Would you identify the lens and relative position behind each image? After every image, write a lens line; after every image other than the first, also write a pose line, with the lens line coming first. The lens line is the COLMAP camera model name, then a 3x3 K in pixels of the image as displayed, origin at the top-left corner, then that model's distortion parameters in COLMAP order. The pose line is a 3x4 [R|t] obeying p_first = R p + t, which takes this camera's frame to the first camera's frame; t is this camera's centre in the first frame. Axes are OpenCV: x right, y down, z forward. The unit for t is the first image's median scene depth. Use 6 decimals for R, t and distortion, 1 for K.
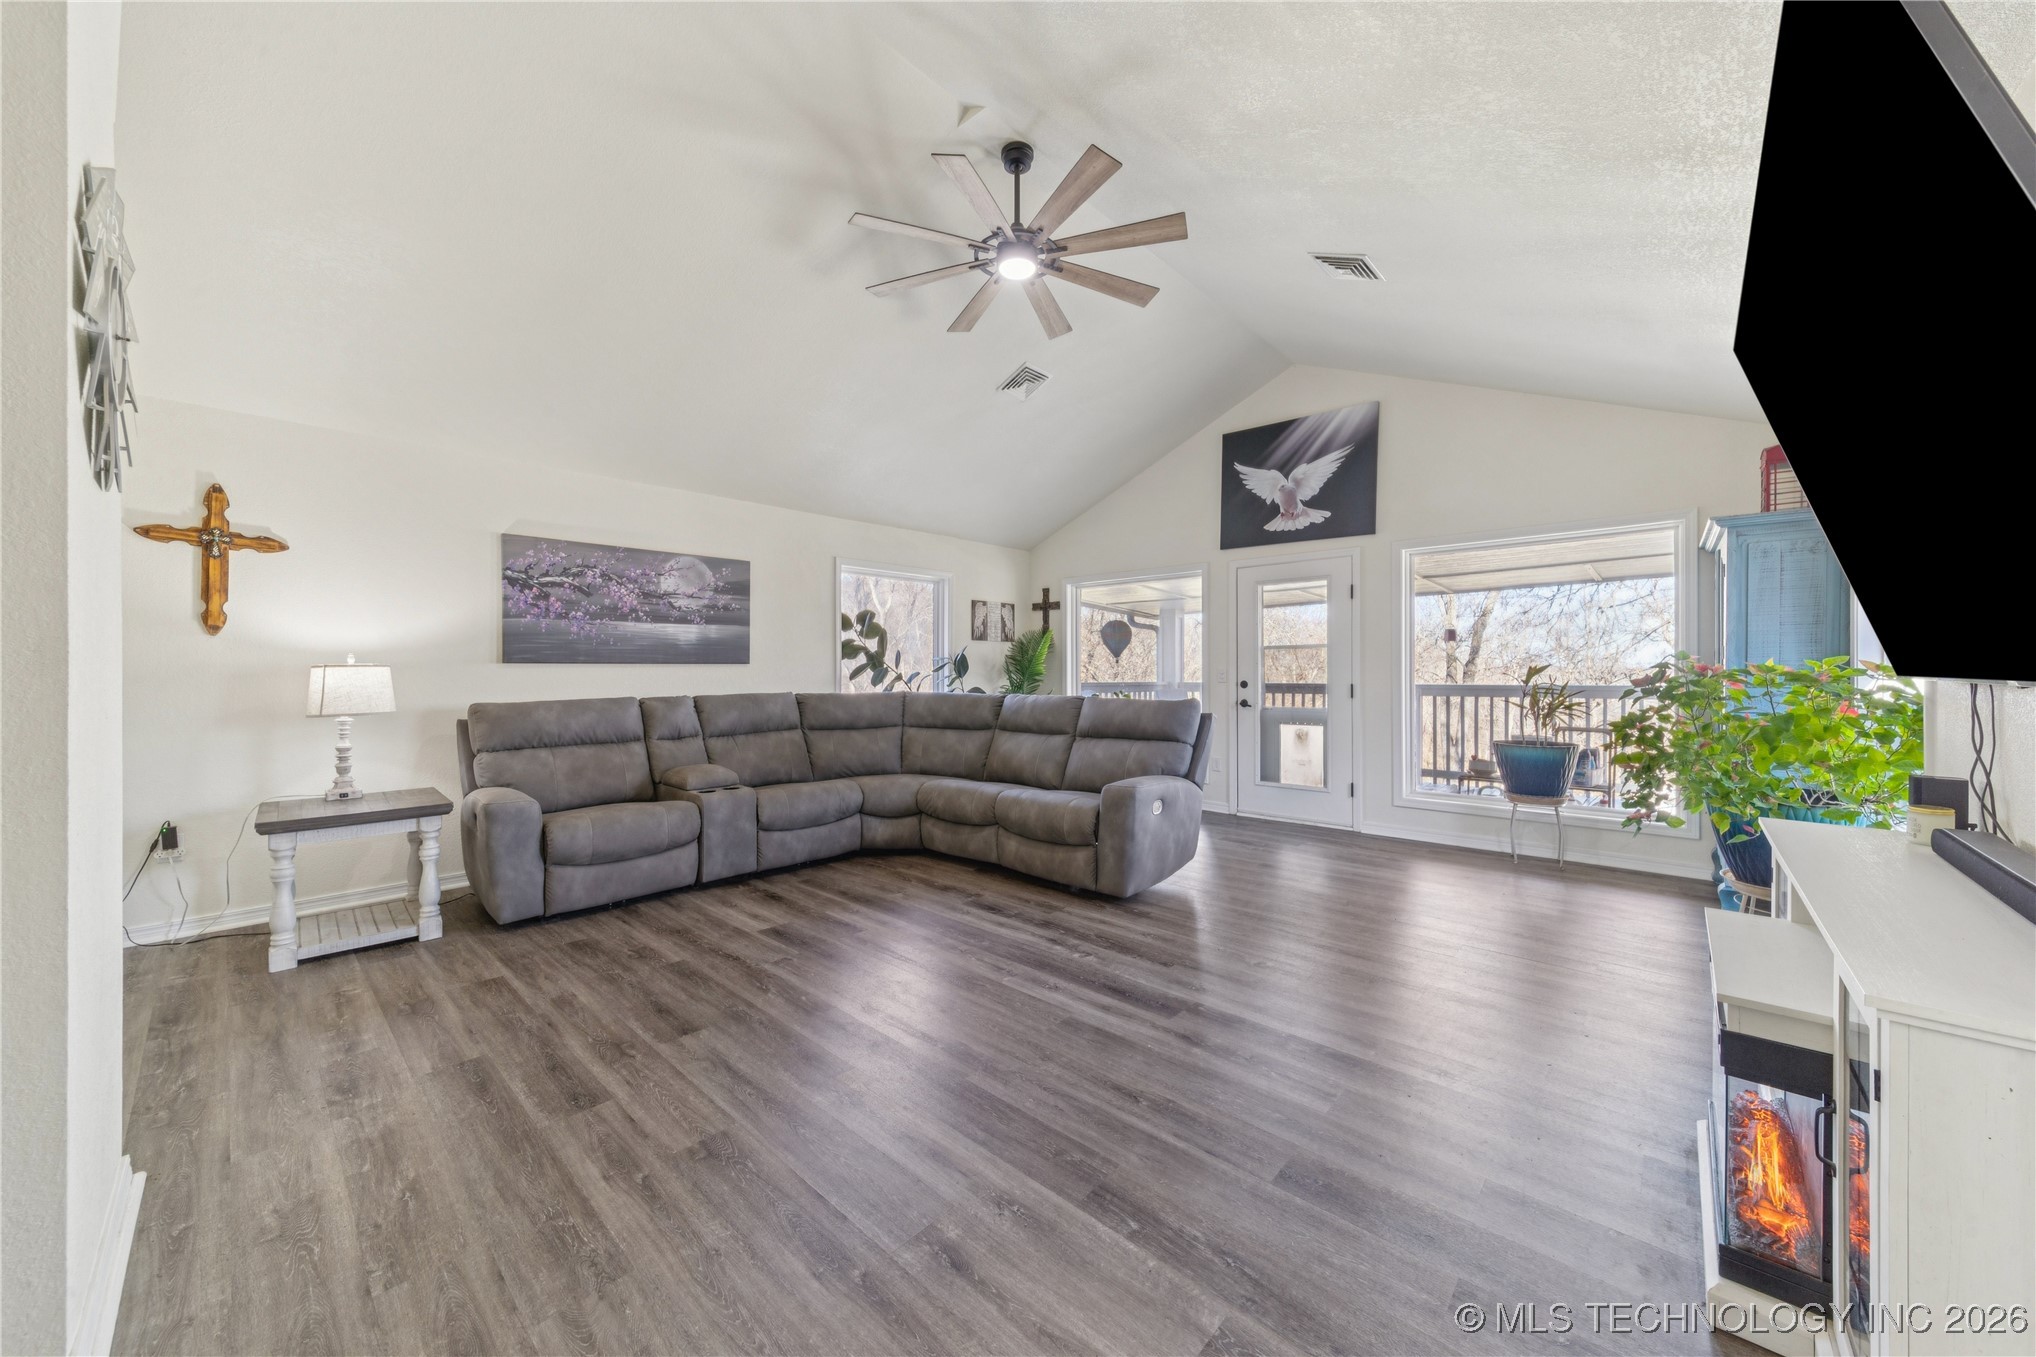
lens RADIAL K [[718.3, 0, 1020.9], [0, 718.3, 668.9], [0, 0, 1]] dist [0.000904, -0.001516]
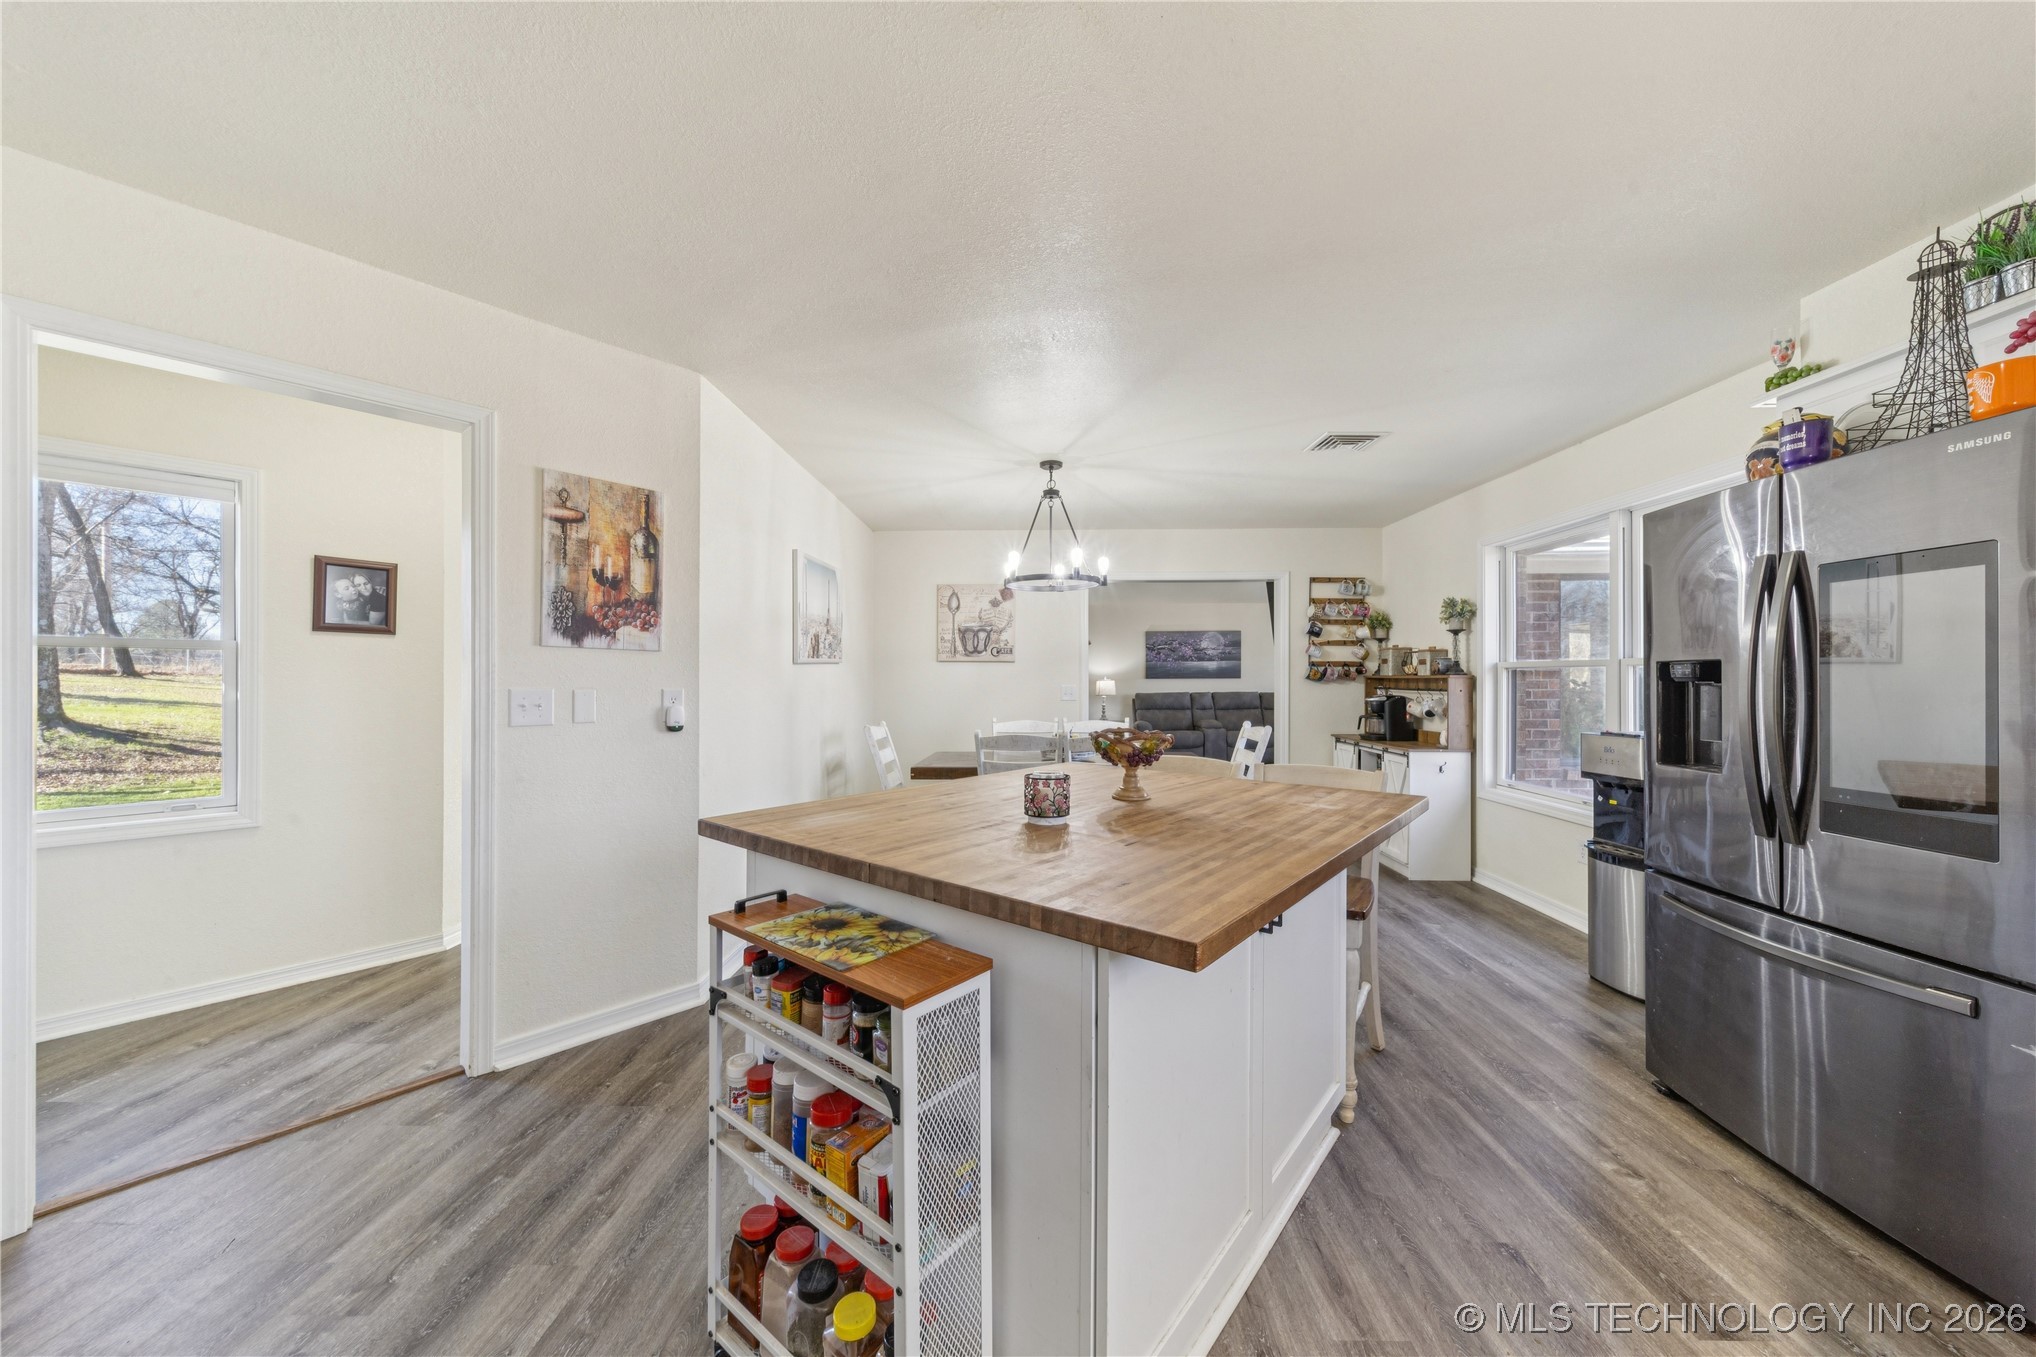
lens RADIAL K [[718.3, 0, 1014.3], [0, 718.3, 682.8], [0, 0, 1]] dist [0.000904, -0.001516]
pose [[0.658216, 0.004427, -0.752816, 0.959081], [0.003350, 0.999956, 0.008809, -0.017650], [0.752822, -0.008320, 0.658172, -1.120240]]
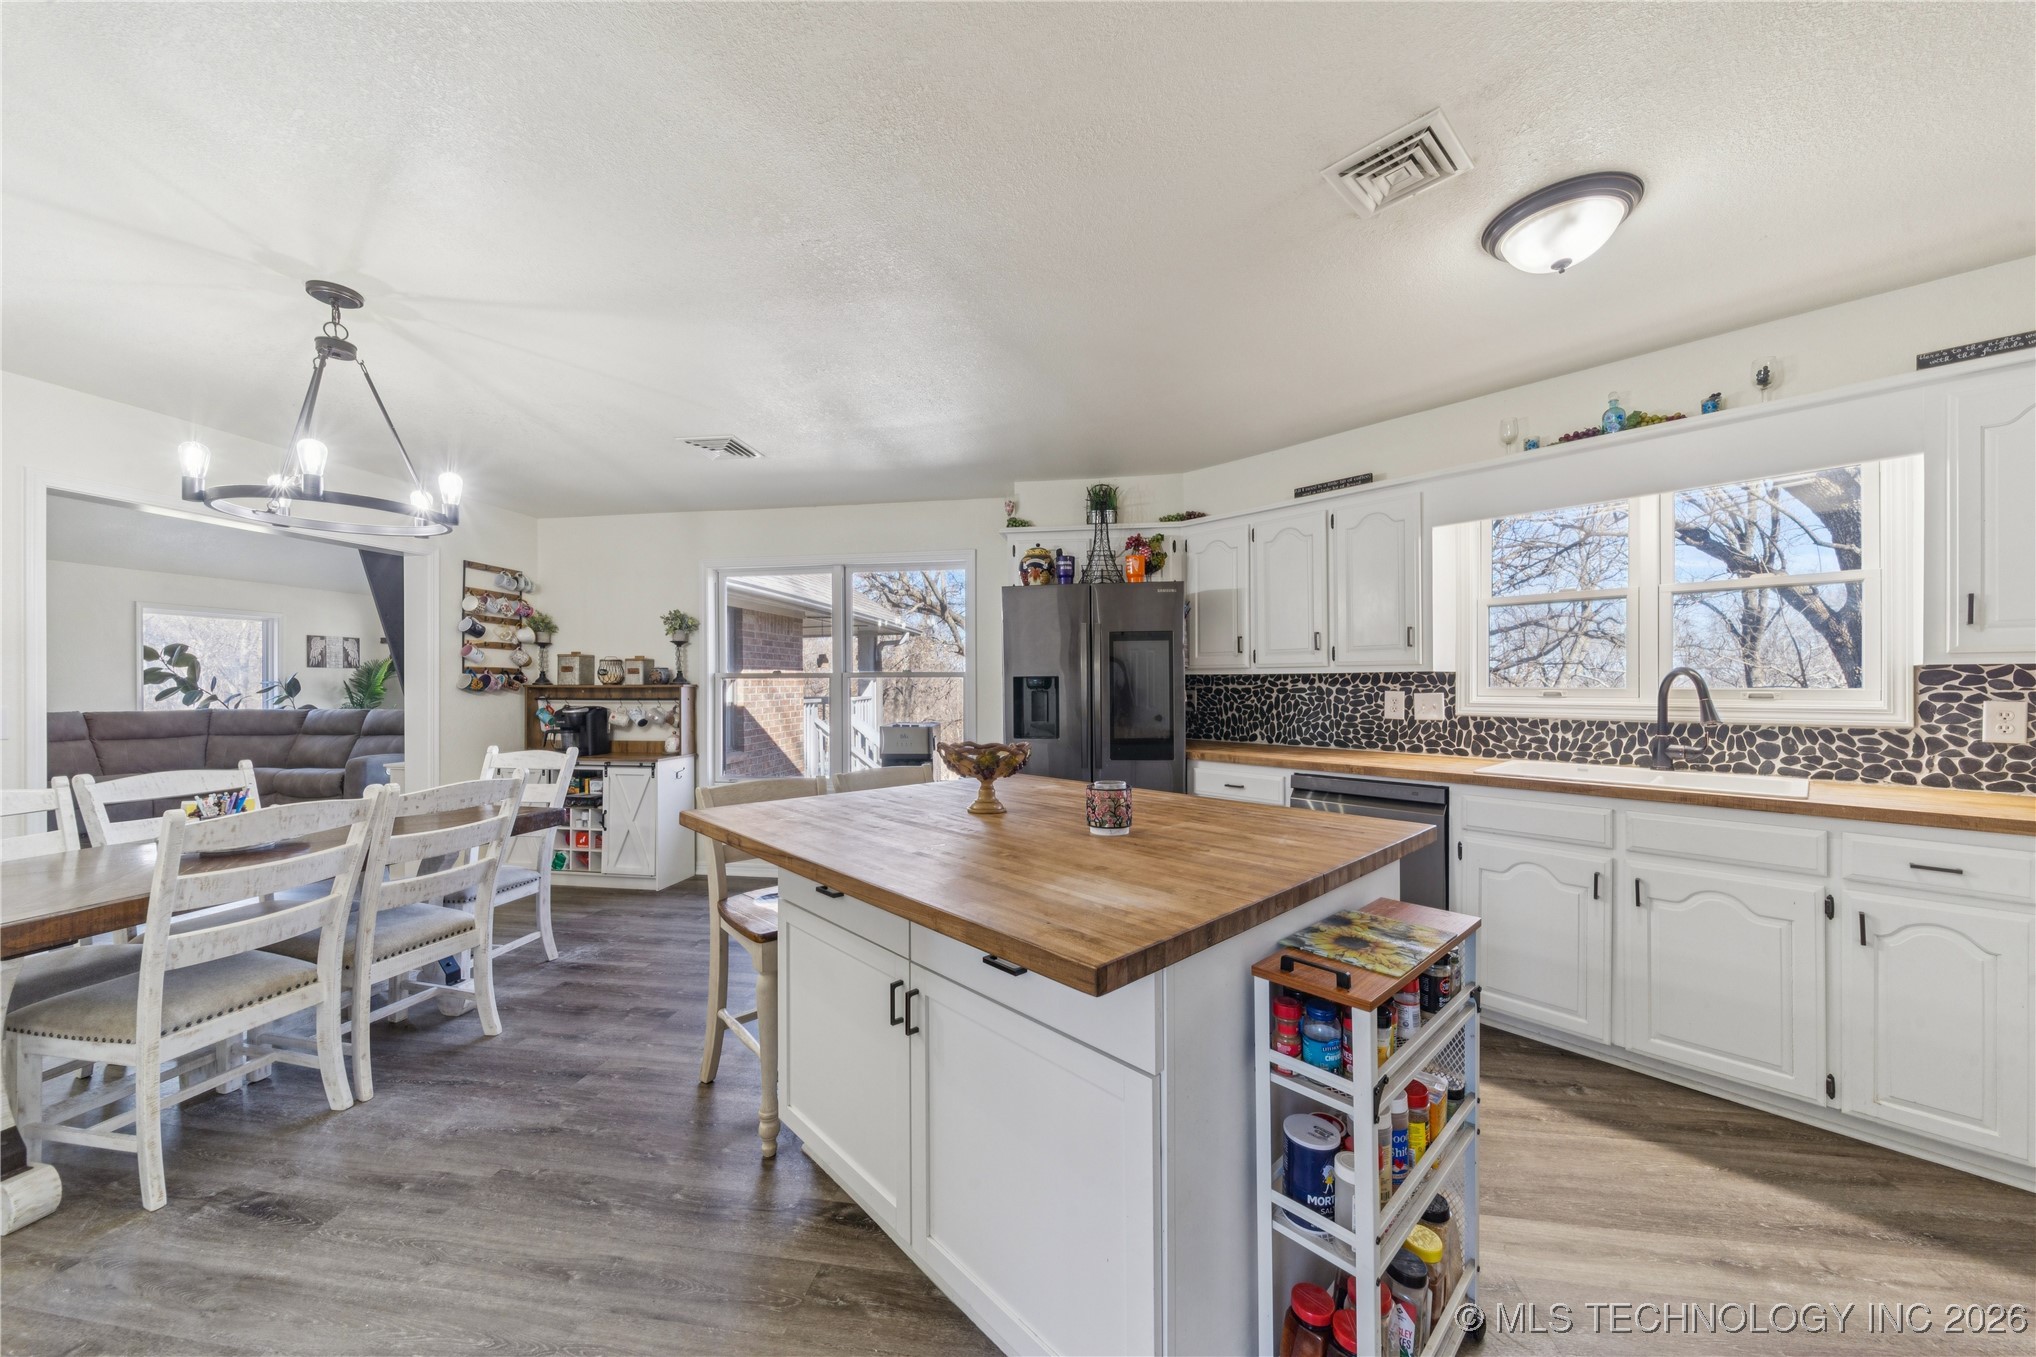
lens RADIAL K [[718.3, 0, 1013.4], [0, 718.3, 682.7], [0, 0, 1]] dist [0.000904, -0.001516]
pose [[0.835514, -0.000768, 0.549468, 0.434950], [0.000769, 1.000000, 0.000229, -0.020005], [-0.549468, 0.000231, 0.835515, -1.149511]]
